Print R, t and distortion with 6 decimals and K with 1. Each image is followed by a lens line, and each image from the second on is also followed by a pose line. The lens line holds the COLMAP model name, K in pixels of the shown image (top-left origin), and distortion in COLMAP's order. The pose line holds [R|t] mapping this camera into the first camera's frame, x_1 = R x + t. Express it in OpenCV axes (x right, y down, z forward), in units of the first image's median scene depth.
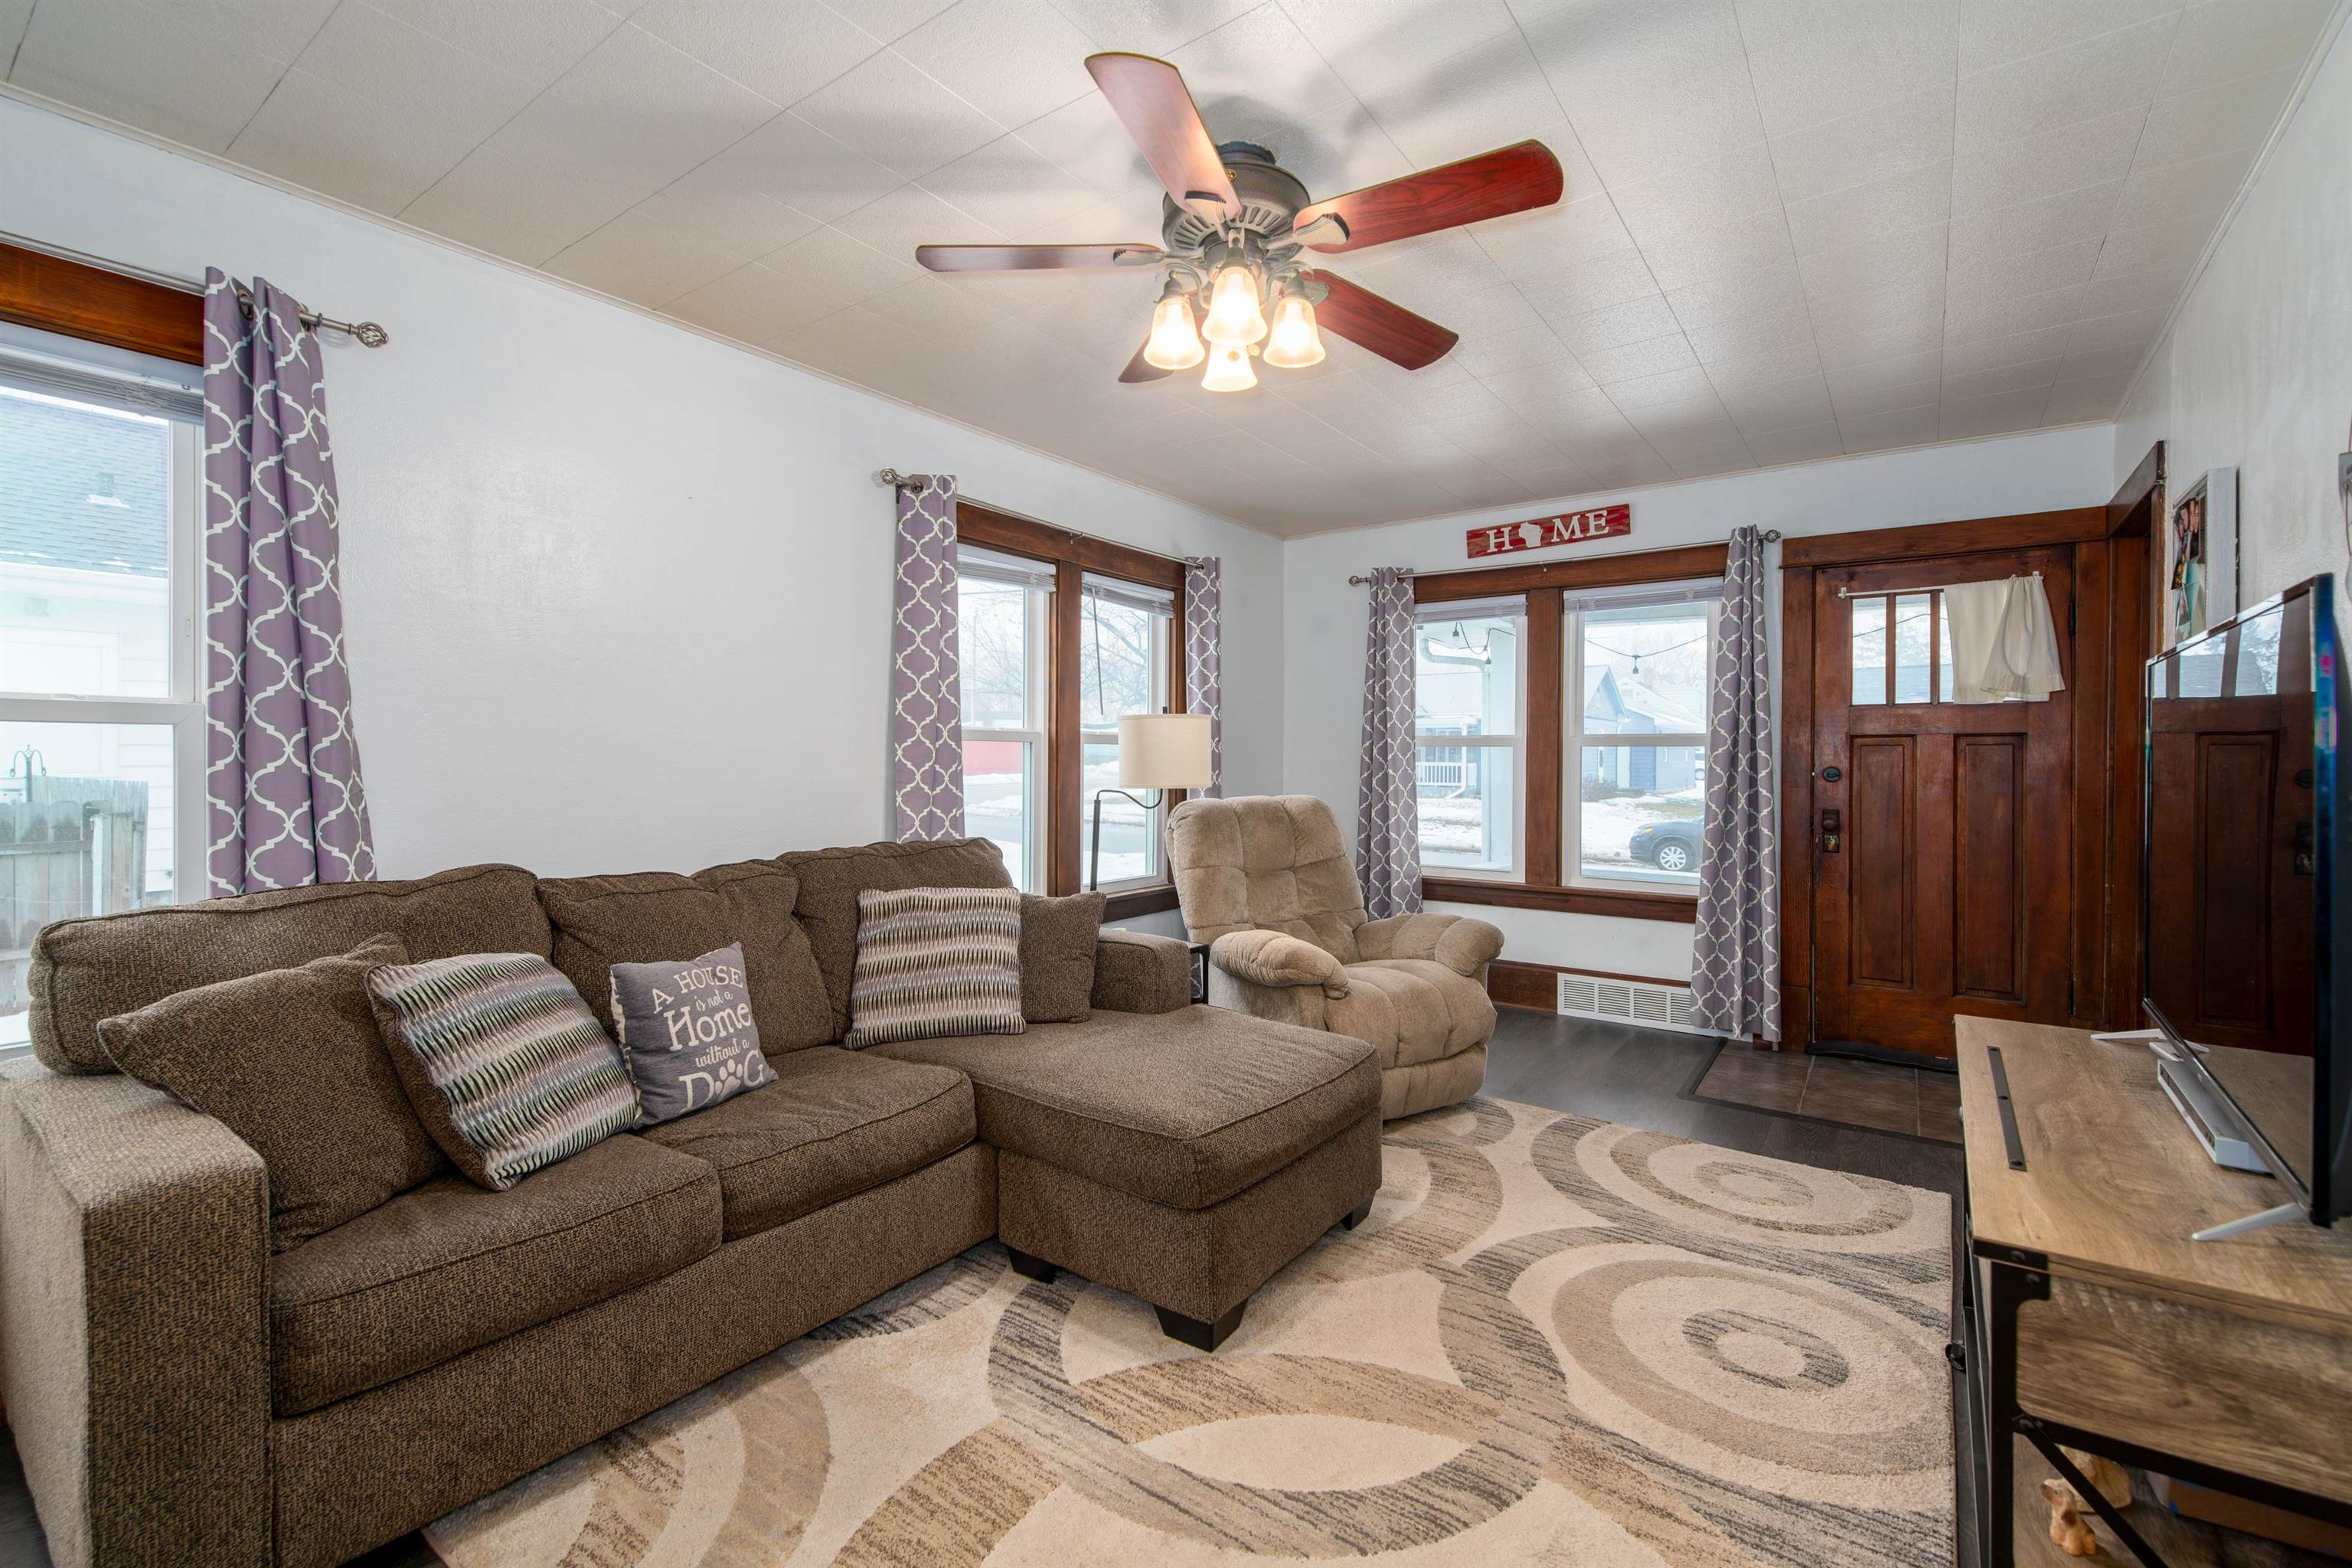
lens RADIAL K [[1029.6, 0, 1165.9], [0, 1029.6, 755.4], [0, 0, 1]] dist [0.010999, -0.000968]
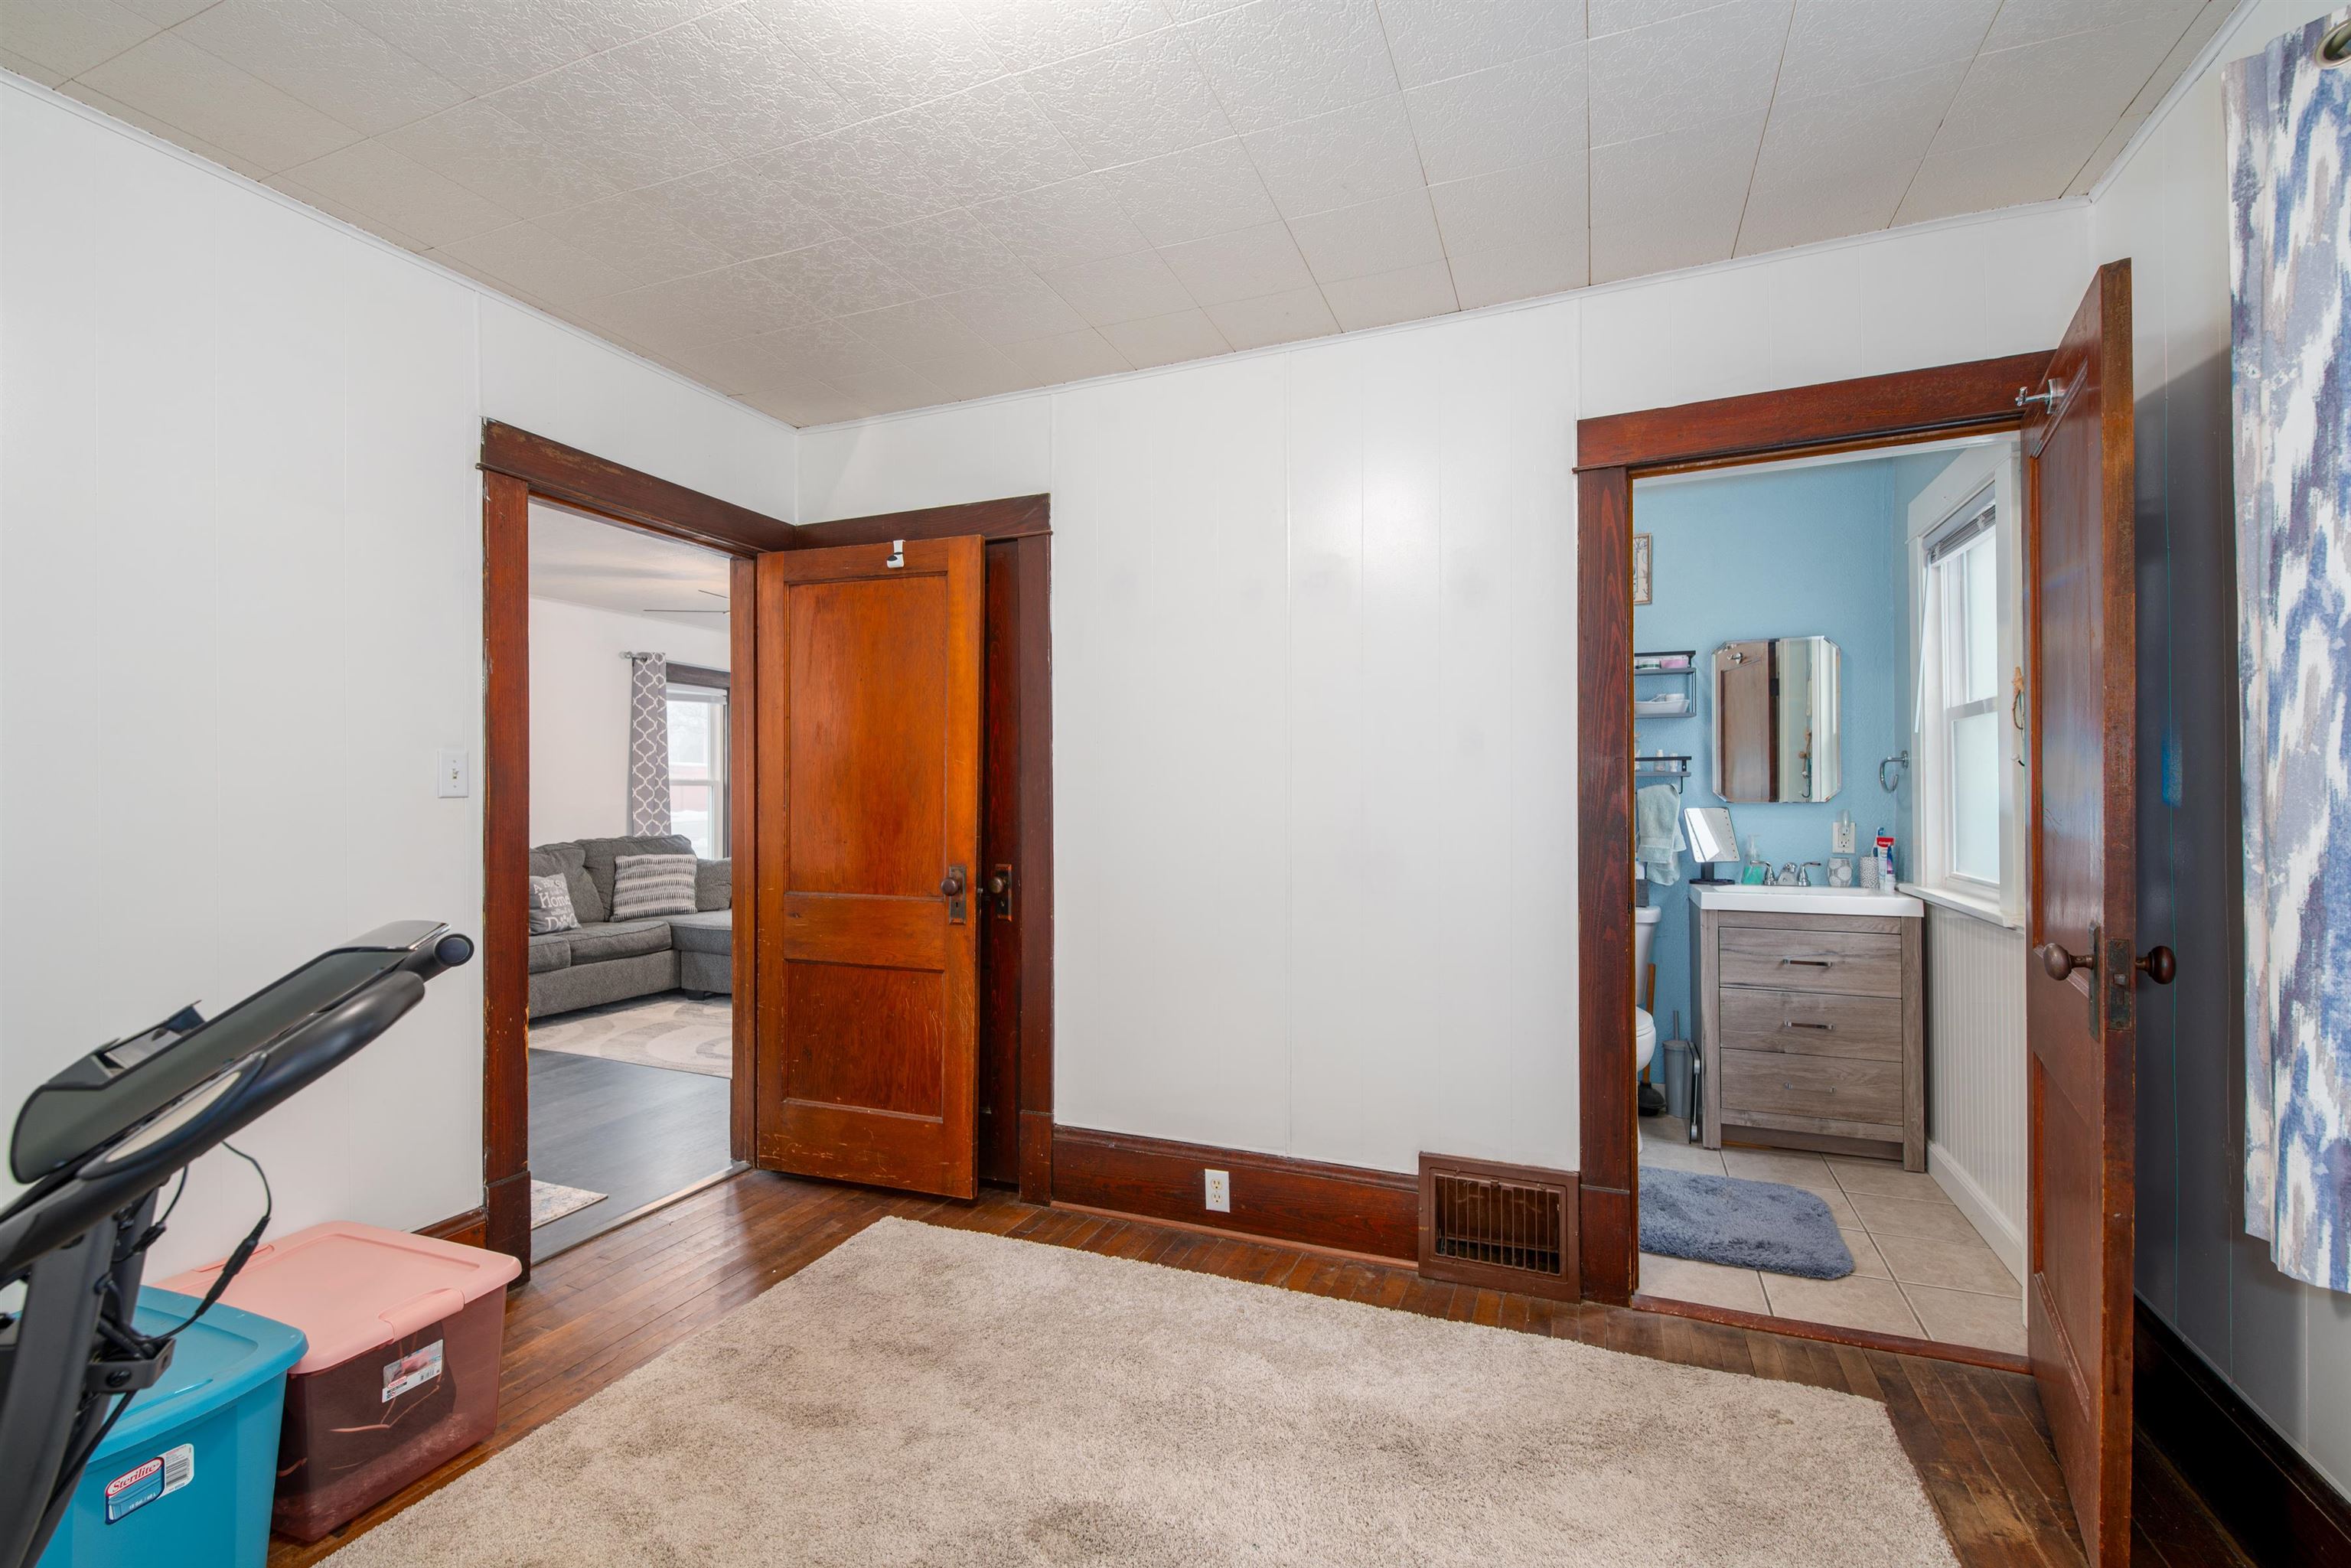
lens RADIAL K [[1029.1, 0, 1189.6], [0, 1029.1, 779.9], [0, 0, 1]] dist [0.010999, -0.000968]
pose [[0.968761, -0.006796, 0.247904, 0.238805], [0.008699, 0.999941, -0.006582, -0.004335], [-0.247844, 0.008533, 0.968762, -1.001009]]
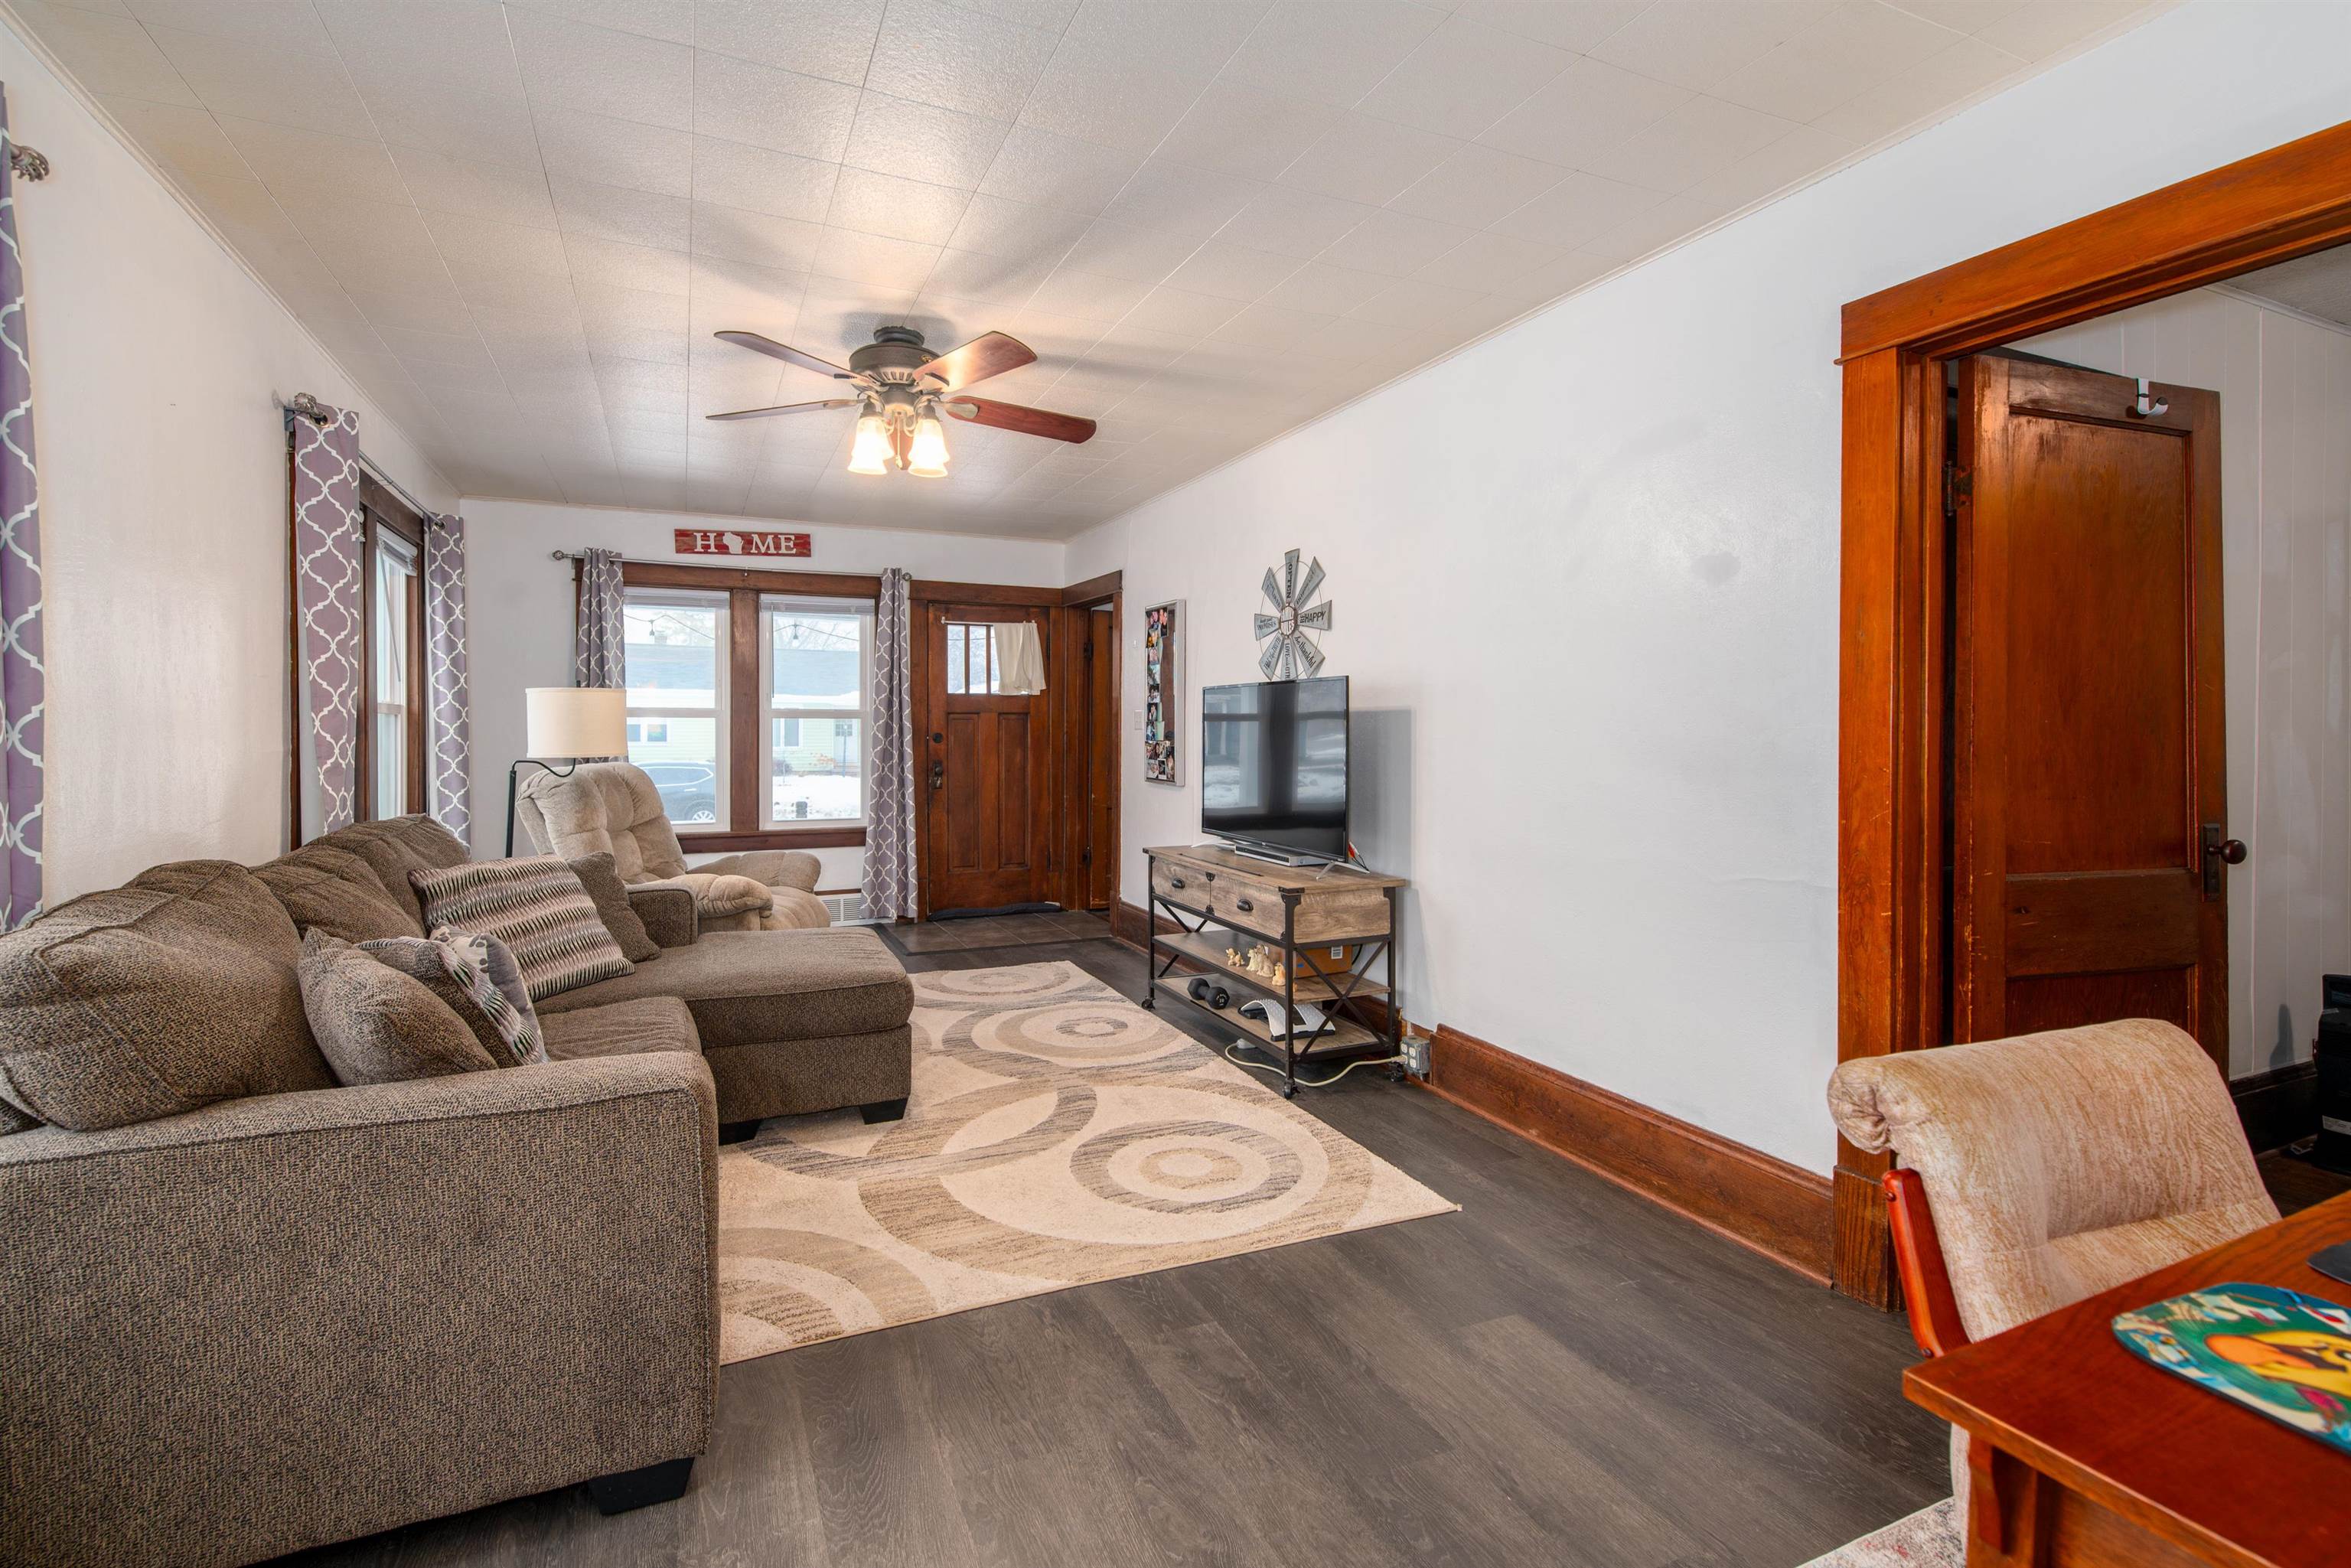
lens RADIAL K [[1029.1, 0, 1149.6], [0, 1029.1, 739.1], [0, 0, 1]] dist [0.010999, -0.000968]
pose [[0.499806, -0.011671, 0.866059, -0.543736], [-0.001699, 0.999894, 0.014455, -0.002803], [-0.866136, -0.008696, 0.499733, -0.036609]]
